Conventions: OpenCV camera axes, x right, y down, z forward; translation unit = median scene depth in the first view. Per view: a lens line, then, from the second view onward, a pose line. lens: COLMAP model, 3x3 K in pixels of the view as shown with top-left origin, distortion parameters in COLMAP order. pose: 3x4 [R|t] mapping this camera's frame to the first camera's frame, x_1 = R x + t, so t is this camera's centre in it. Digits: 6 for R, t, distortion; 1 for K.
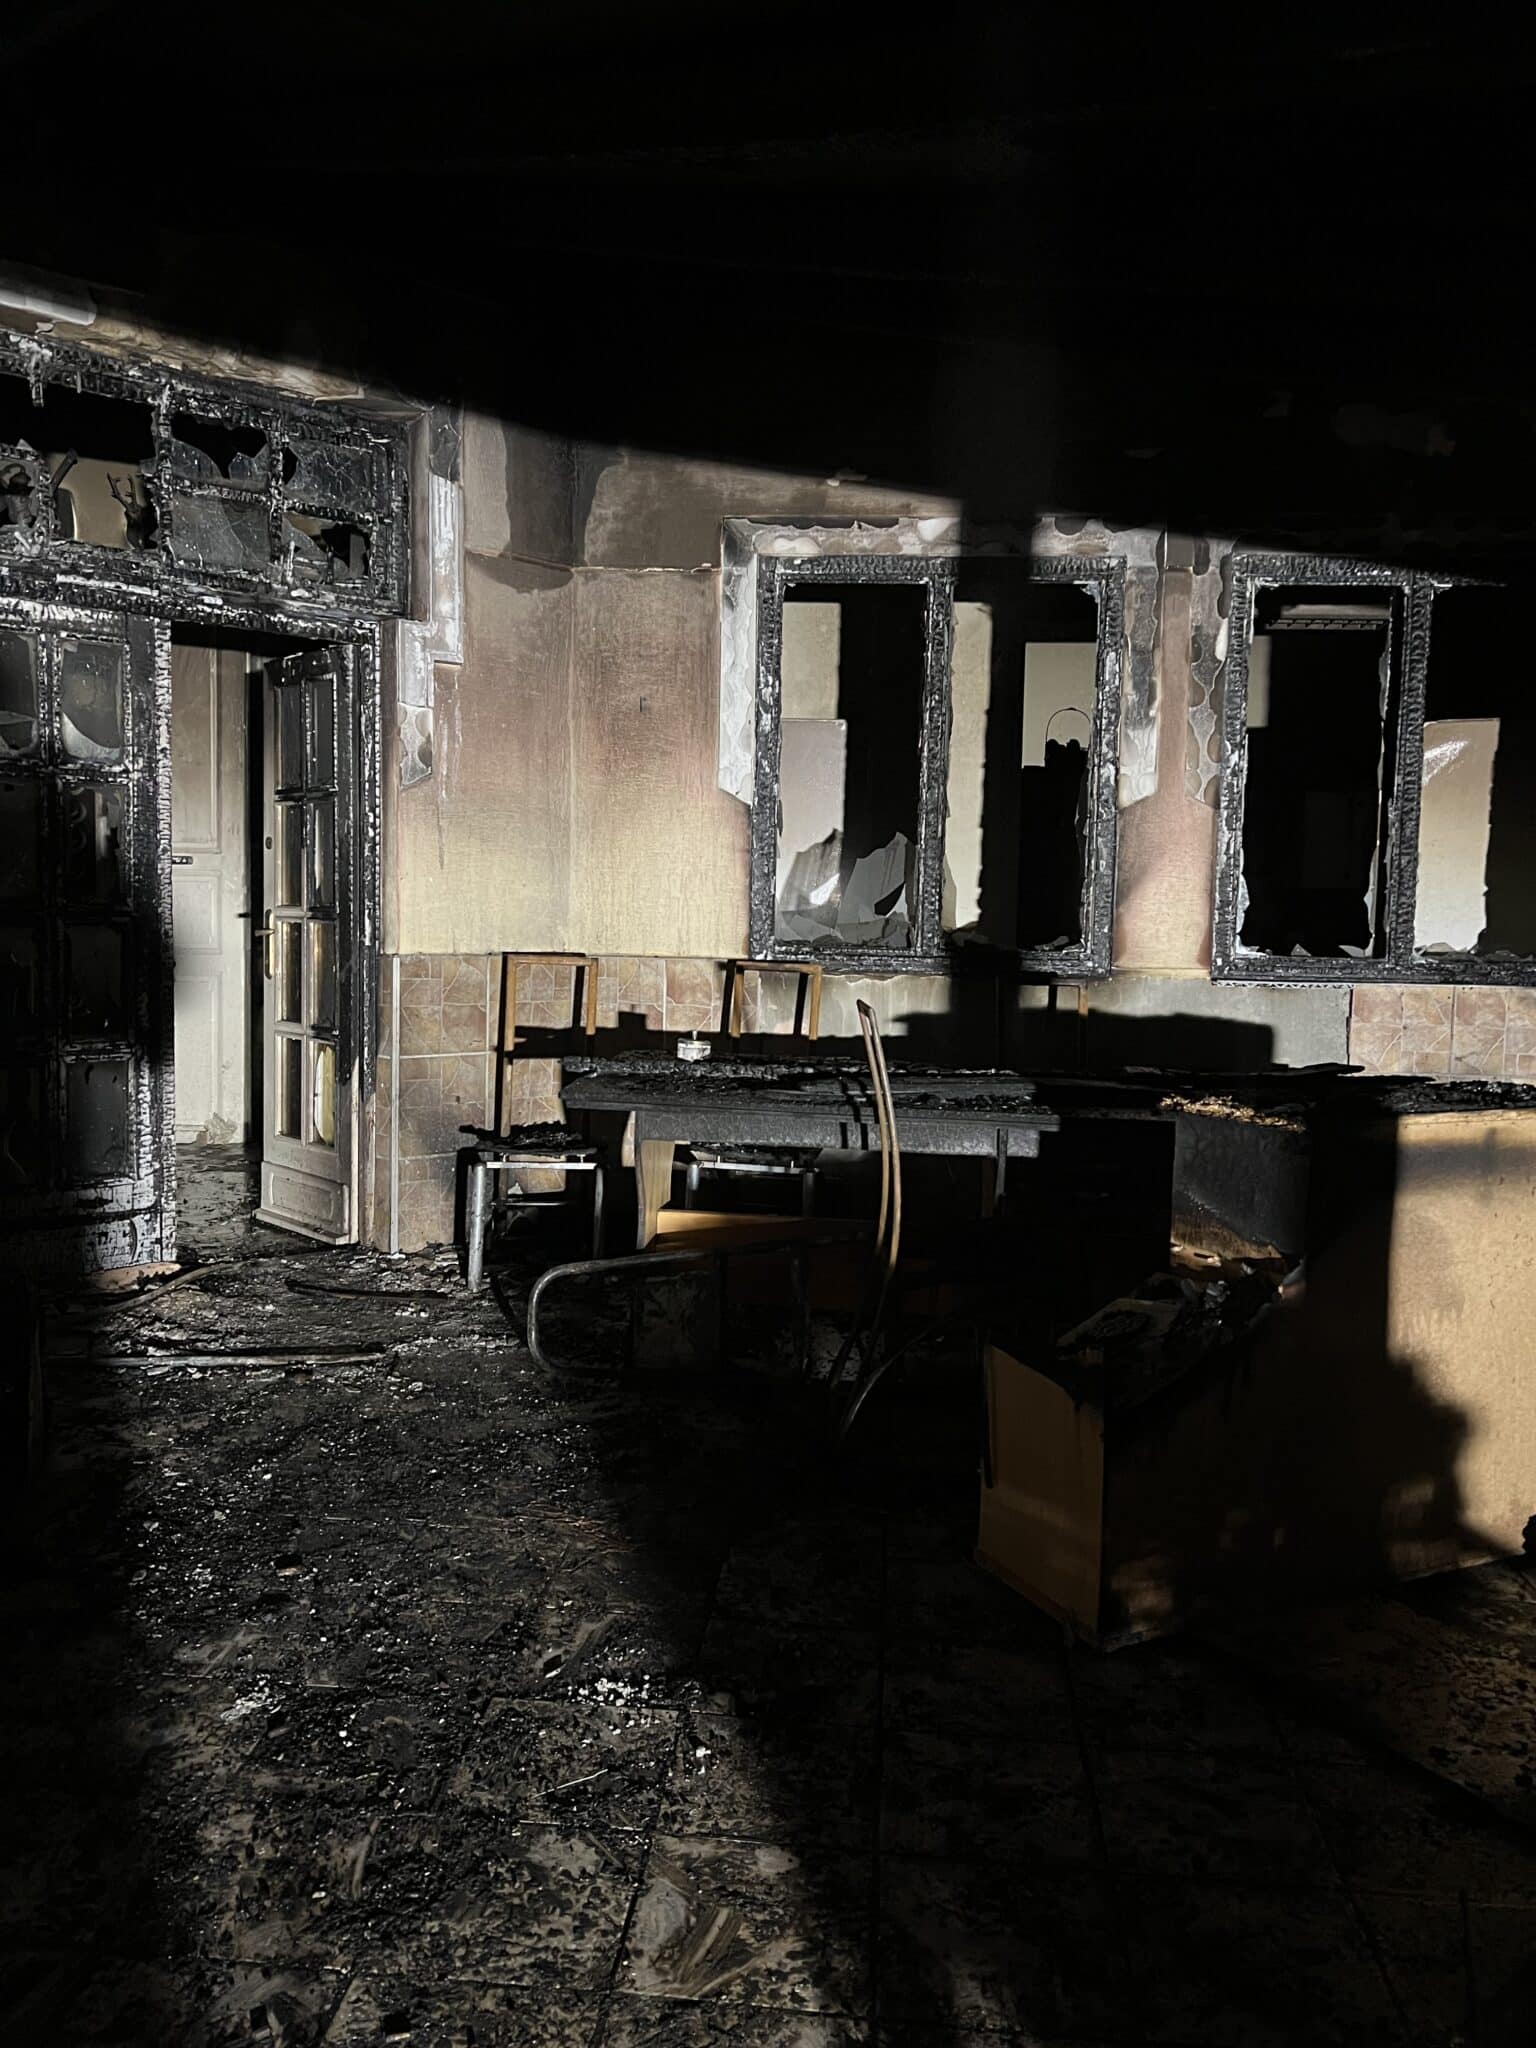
lens RADIAL K [[1542.3, 0, 780.1], [0, 1542.3, 1016.4], [0, 0, 1]] dist [0.048306, -0.054495]
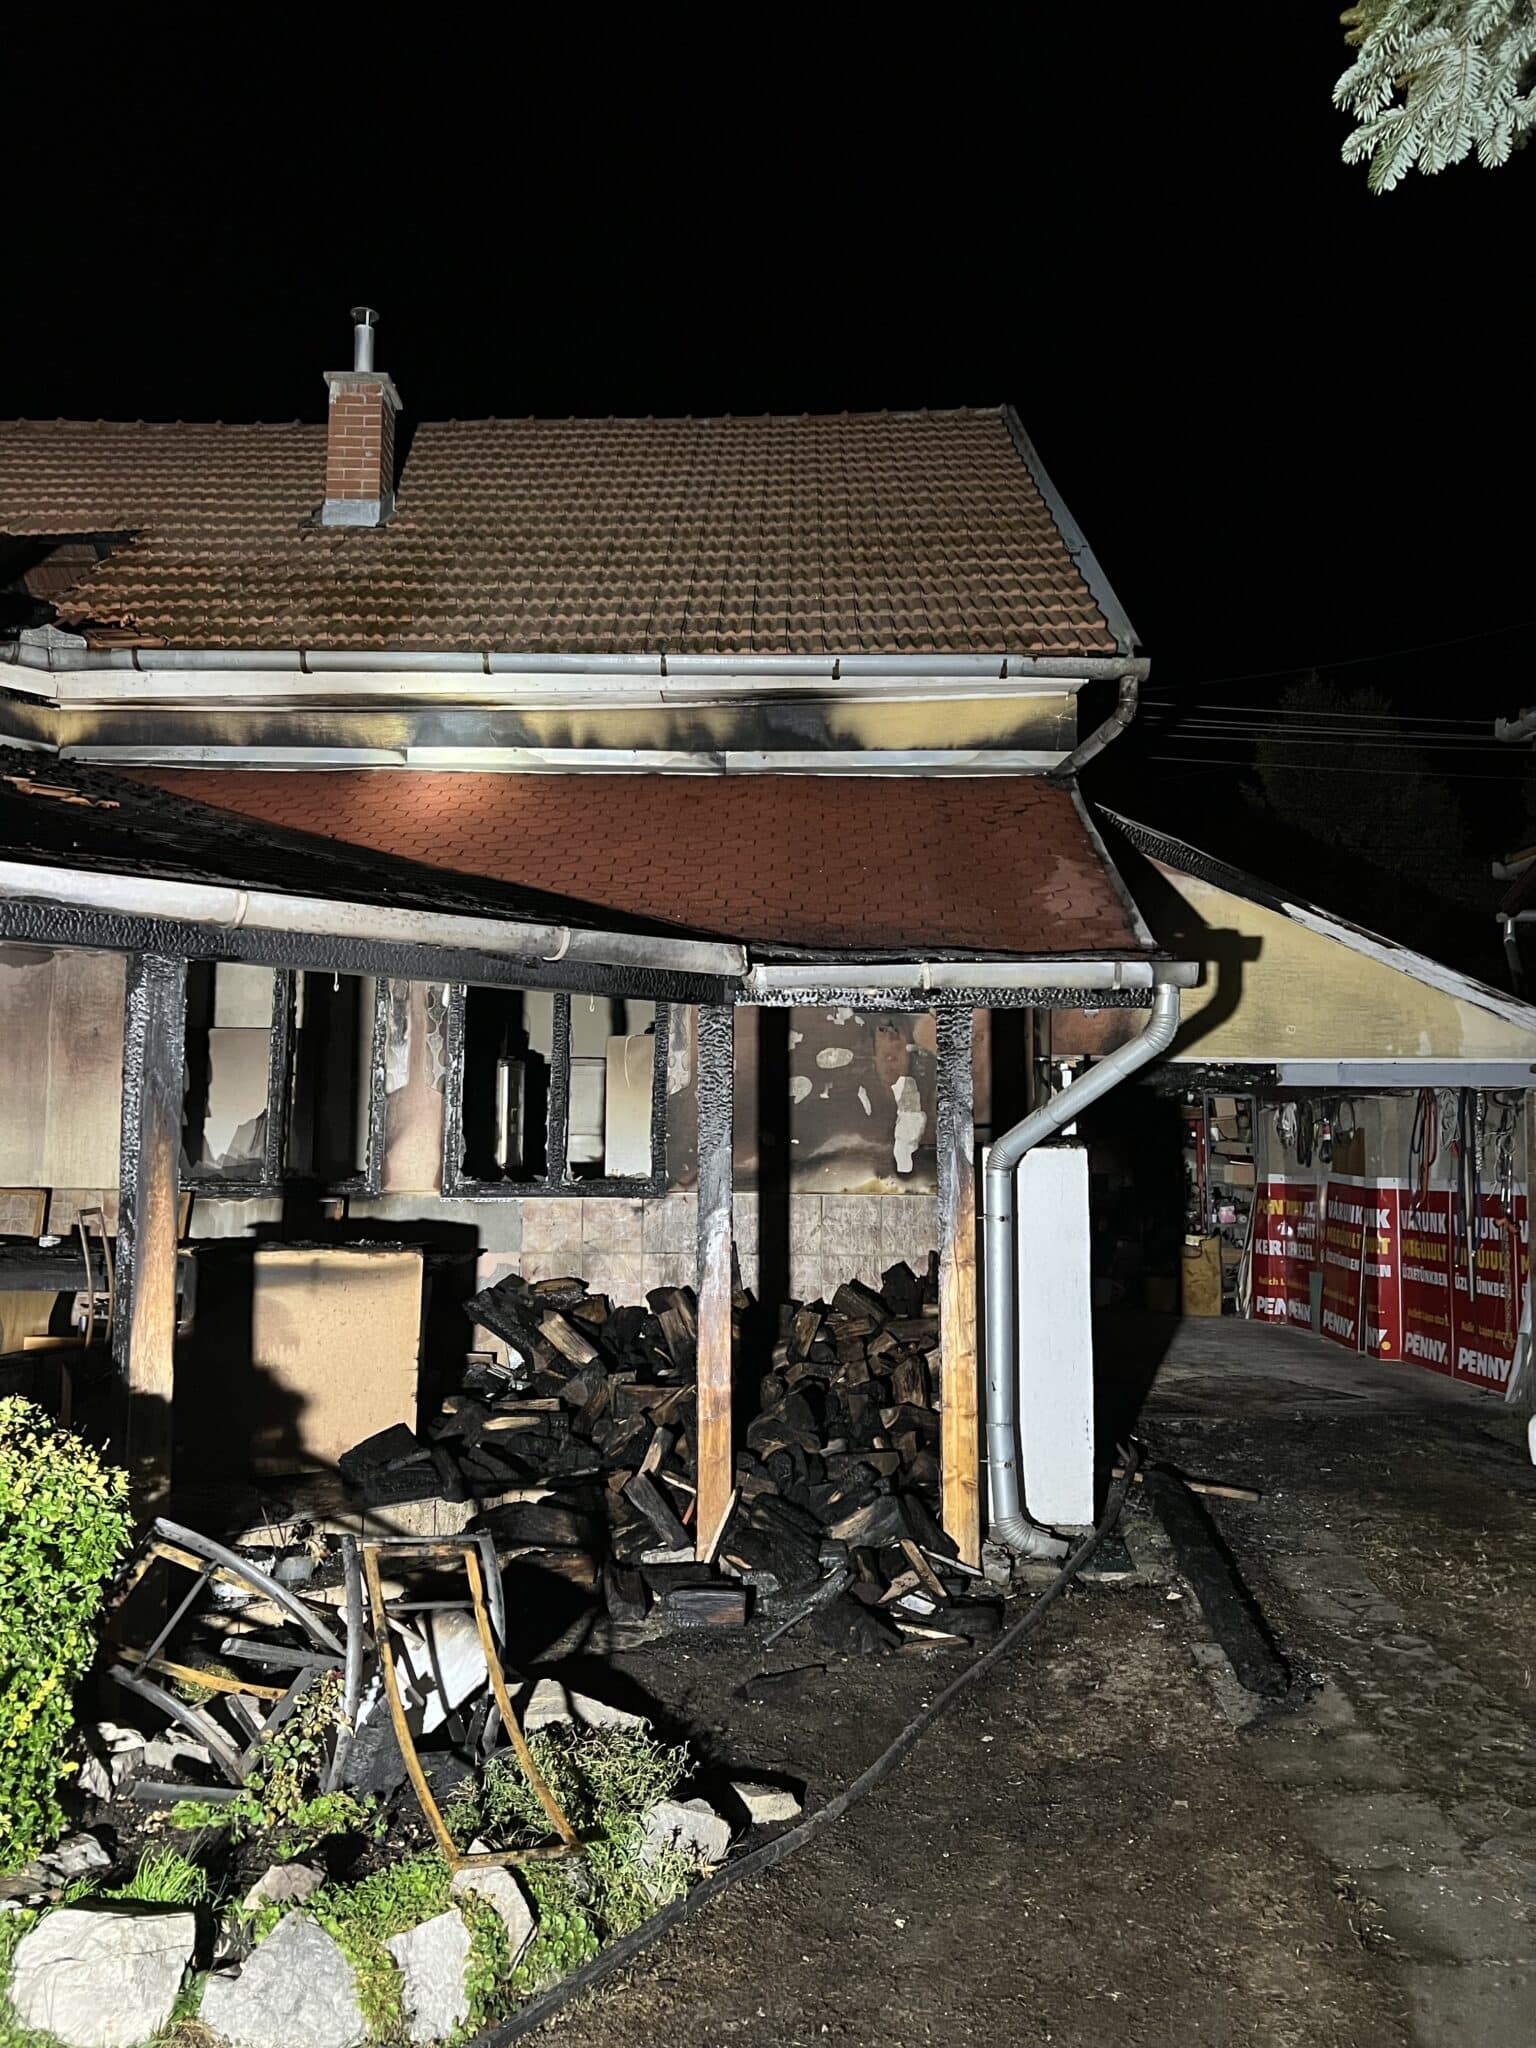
lens RADIAL K [[1542.3, 0, 769.8], [0, 1542.3, 1018.2], [0, 0, 1]] dist [0.048306, -0.054495]
pose [[0.997847, -0.005144, 0.065387, 0.525276], [0.015130, 0.988086, -0.153155, 0.045136], [-0.063820, 0.153815, 0.986037, -0.671578]]
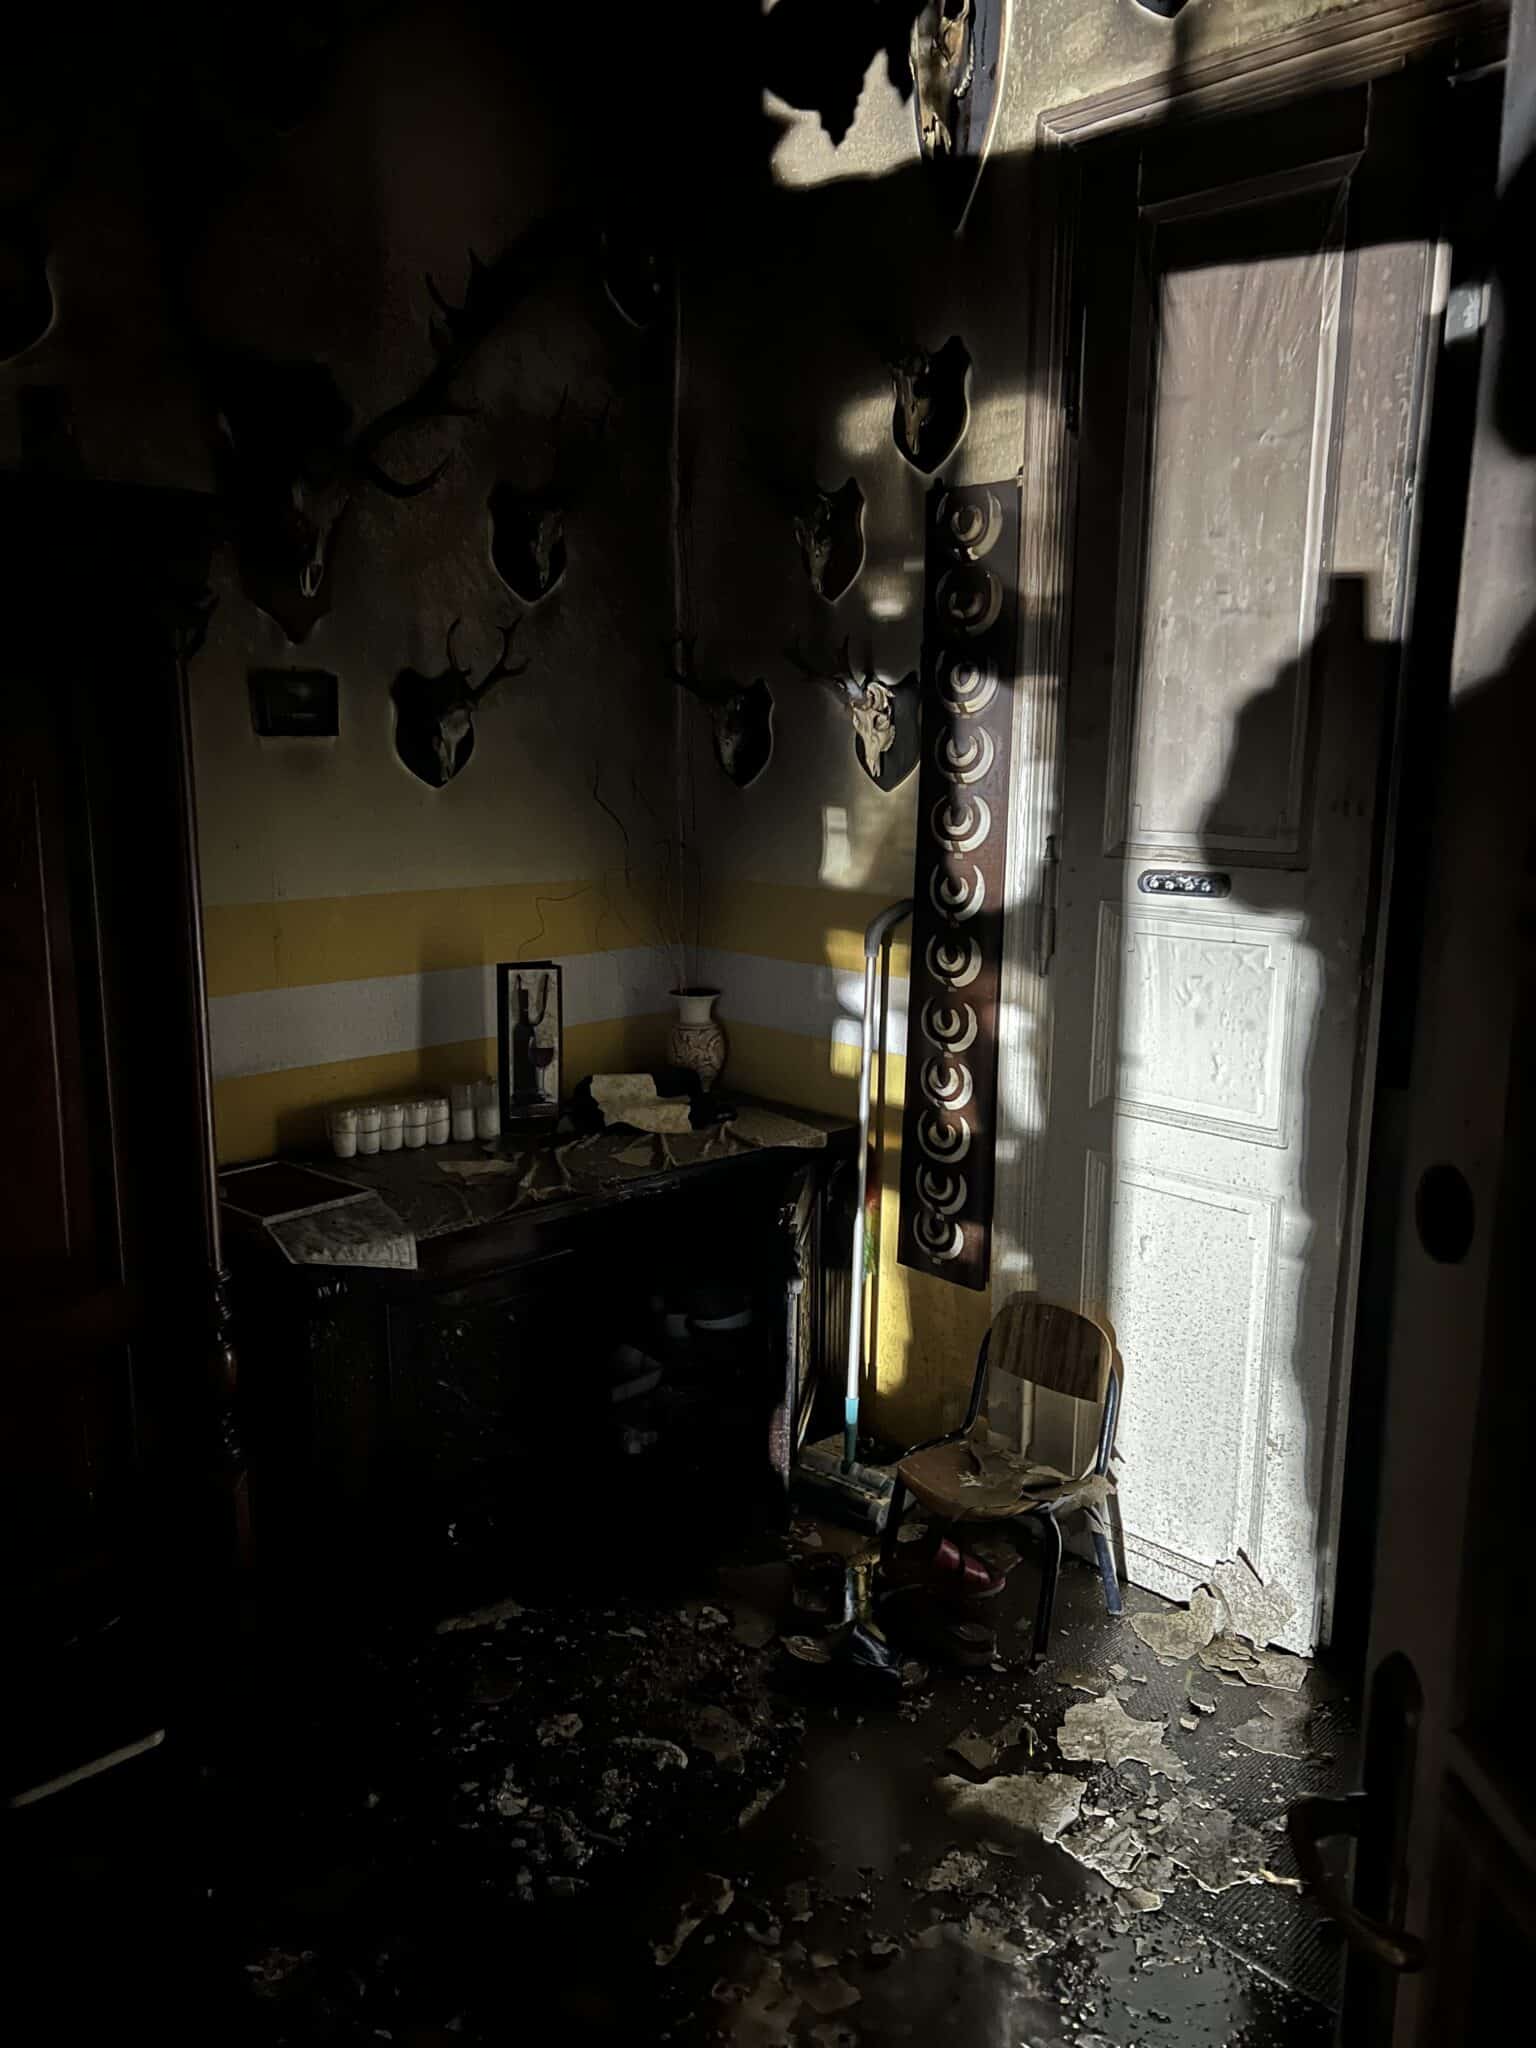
lens RADIAL K [[1542.3, 0, 770.6], [0, 1542.3, 1024.8], [0, 0, 1]] dist [0.048306, -0.054495]
pose [[0.759880, 0.101708, -0.642058, -0.316238], [-0.040106, 0.993138, 0.109856, -0.147449], [0.648826, -0.057727, 0.758744, 0.922558]]
